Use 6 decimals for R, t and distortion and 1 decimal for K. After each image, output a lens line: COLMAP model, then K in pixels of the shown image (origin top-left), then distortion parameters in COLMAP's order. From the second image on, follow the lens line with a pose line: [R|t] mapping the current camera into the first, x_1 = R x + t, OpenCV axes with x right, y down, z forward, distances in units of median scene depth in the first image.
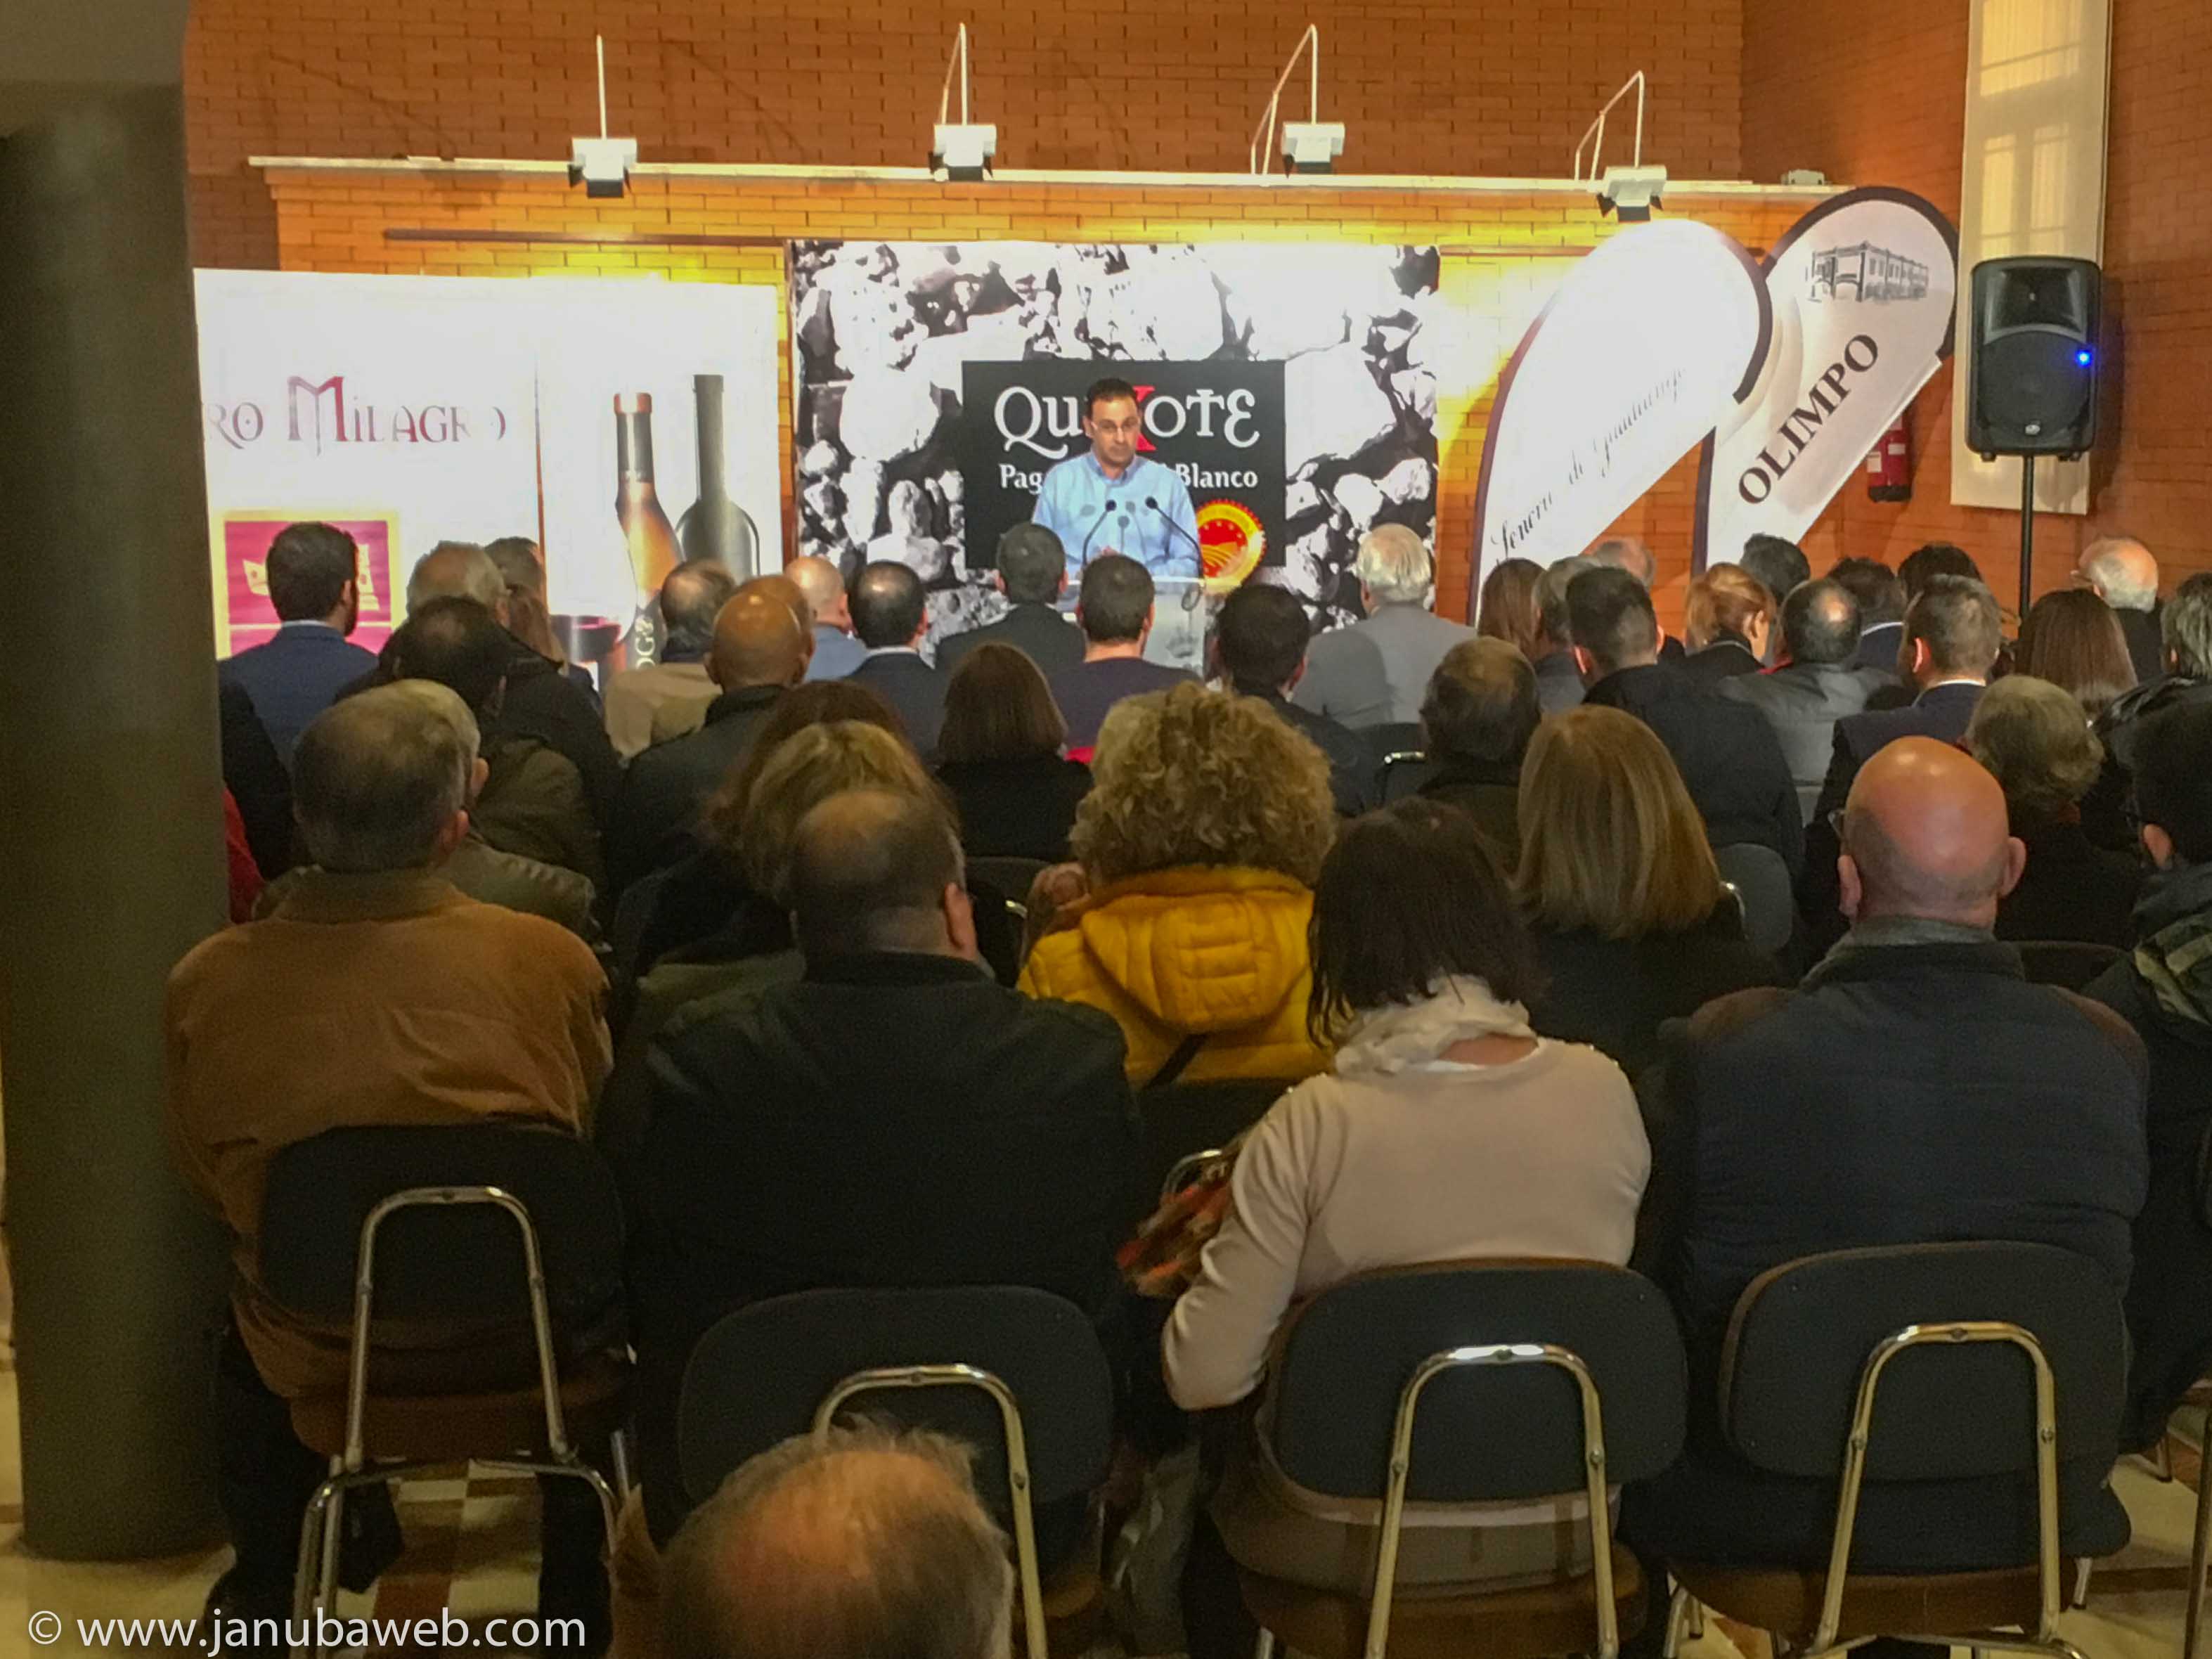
lens RADIAL K [[2672.7, 0, 1111.5], [0, 2672.7, 931.9], [0, 0, 1]] dist [0.014728, -0.007987]
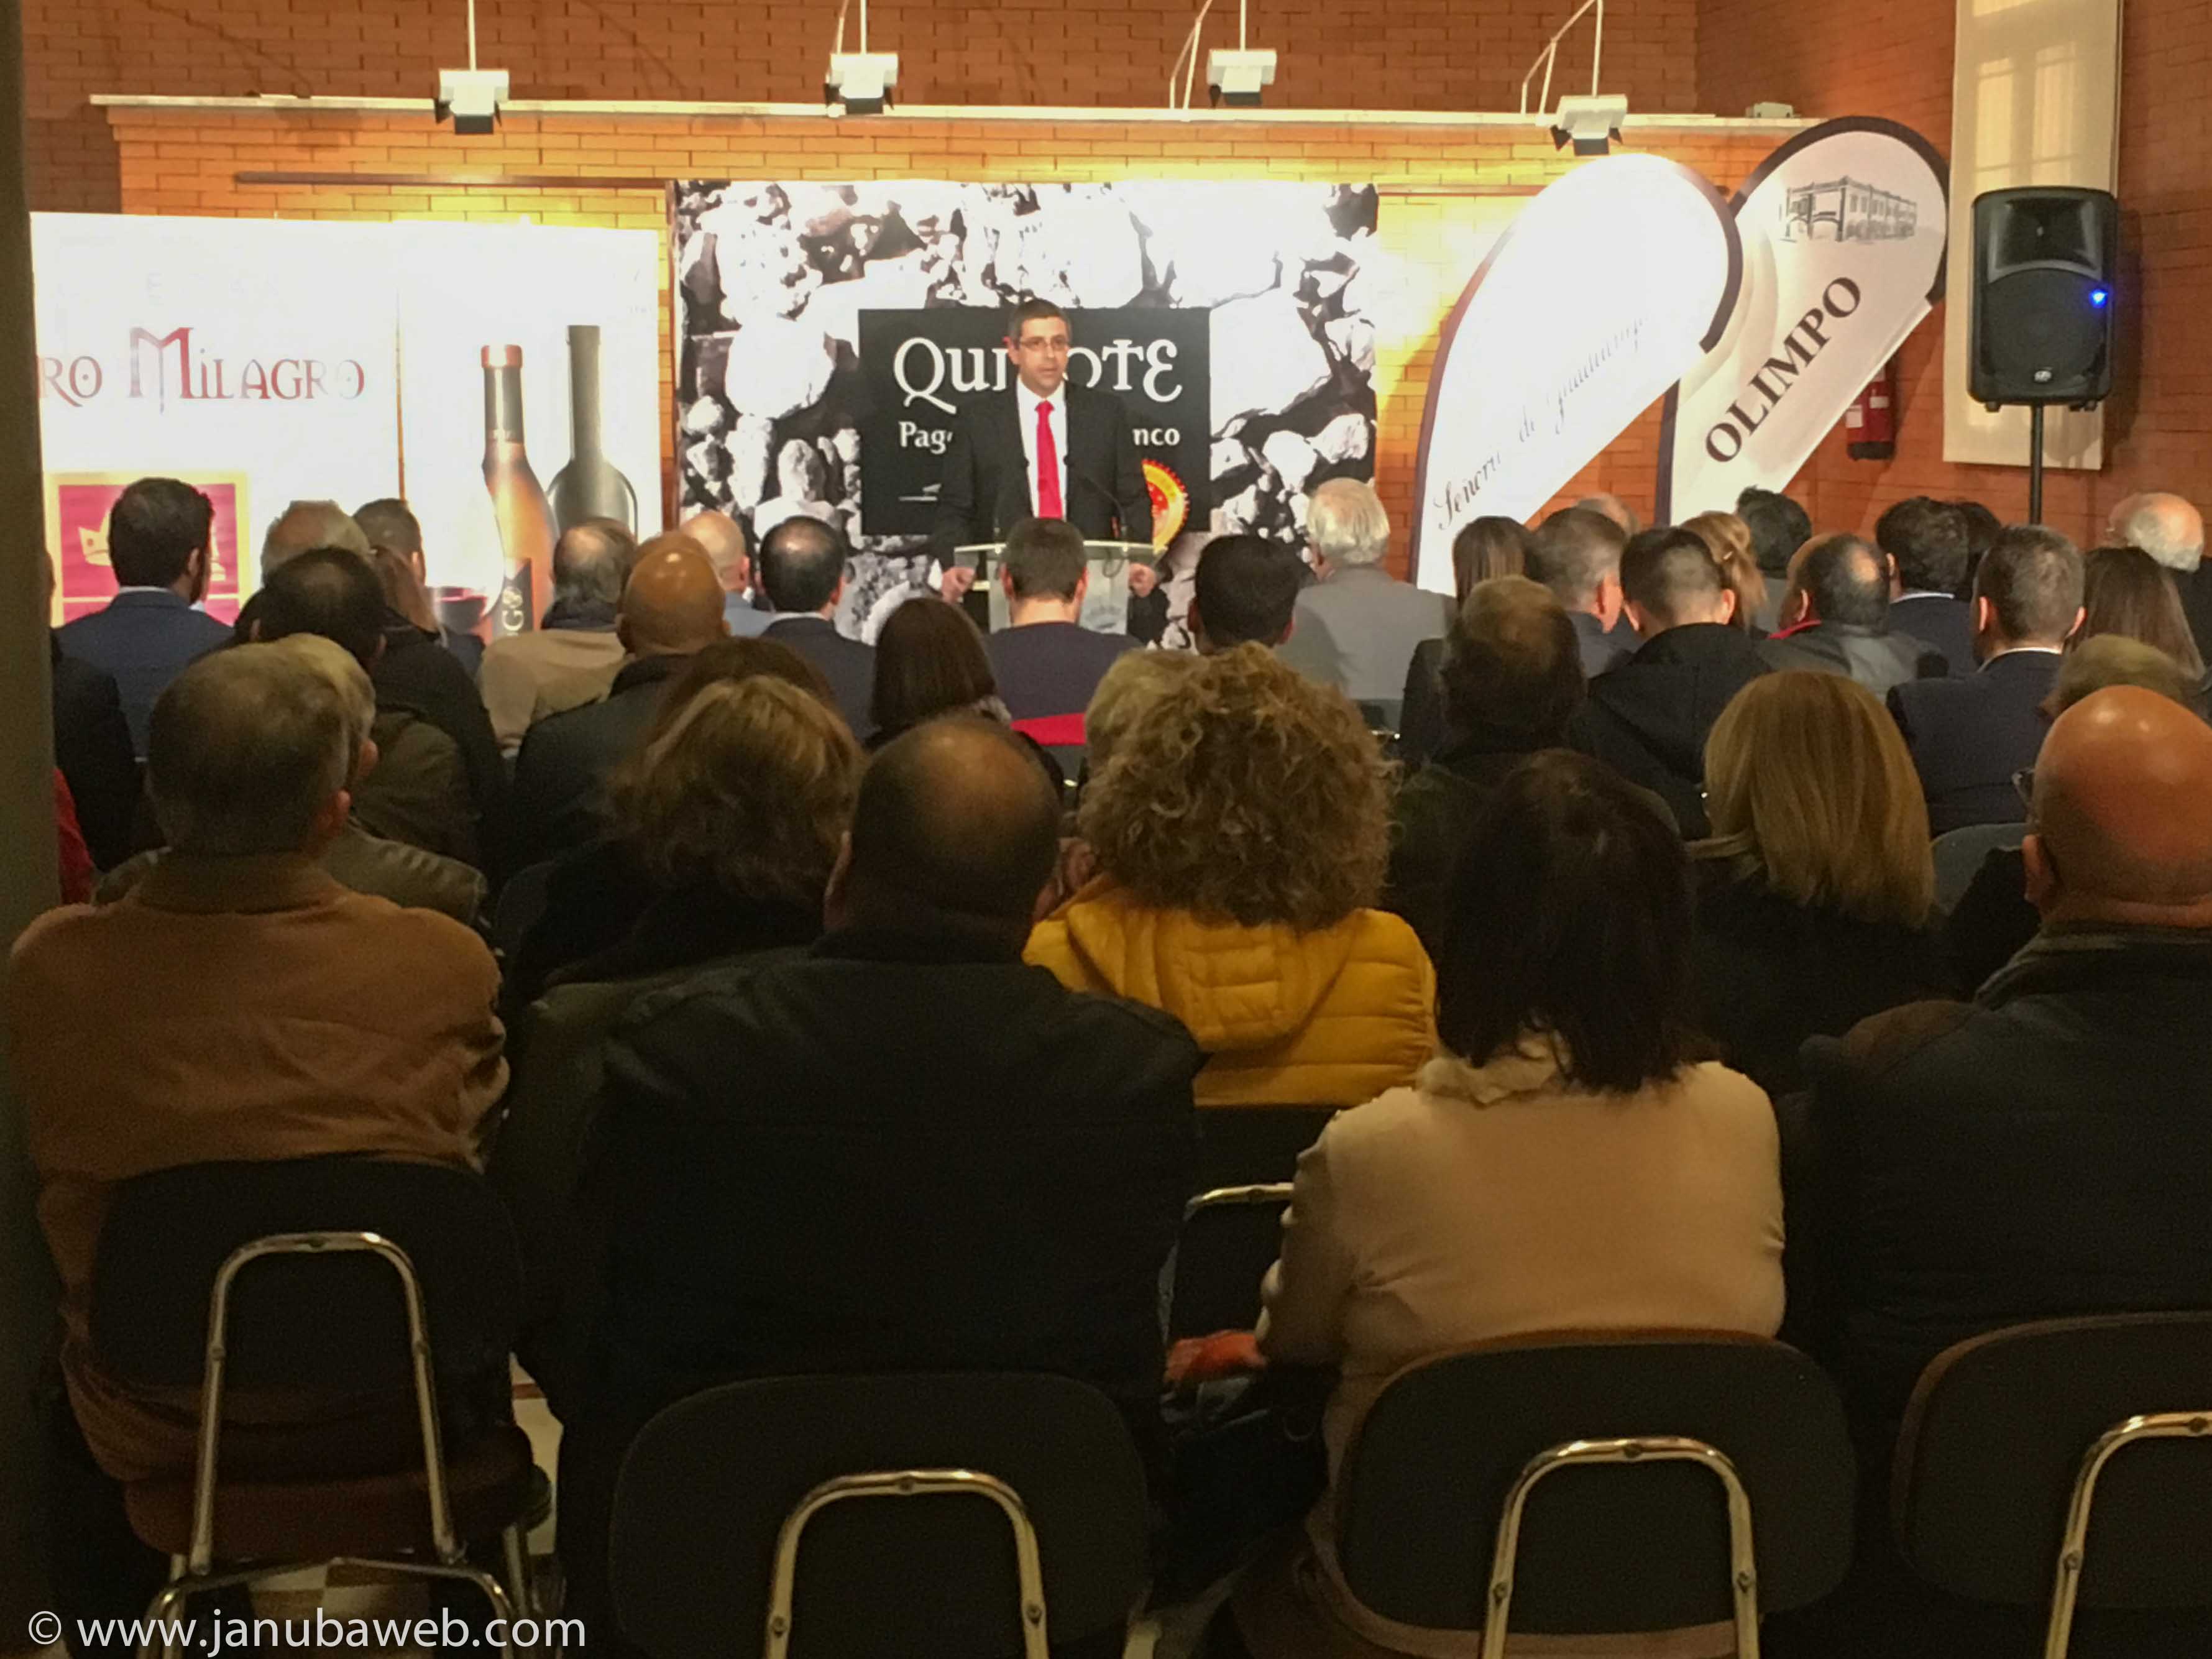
lens RADIAL K [[3355.3, 0, 1098.6], [0, 3355.3, 788.5], [0, 0, 1]] dist [0.003675, 0.022078]
pose [[0.999810, -0.001500, -0.019427, 0.048644], [0.000710, 0.999174, -0.040626, -0.002271], [0.019472, 0.040605, 0.998986, -0.142900]]
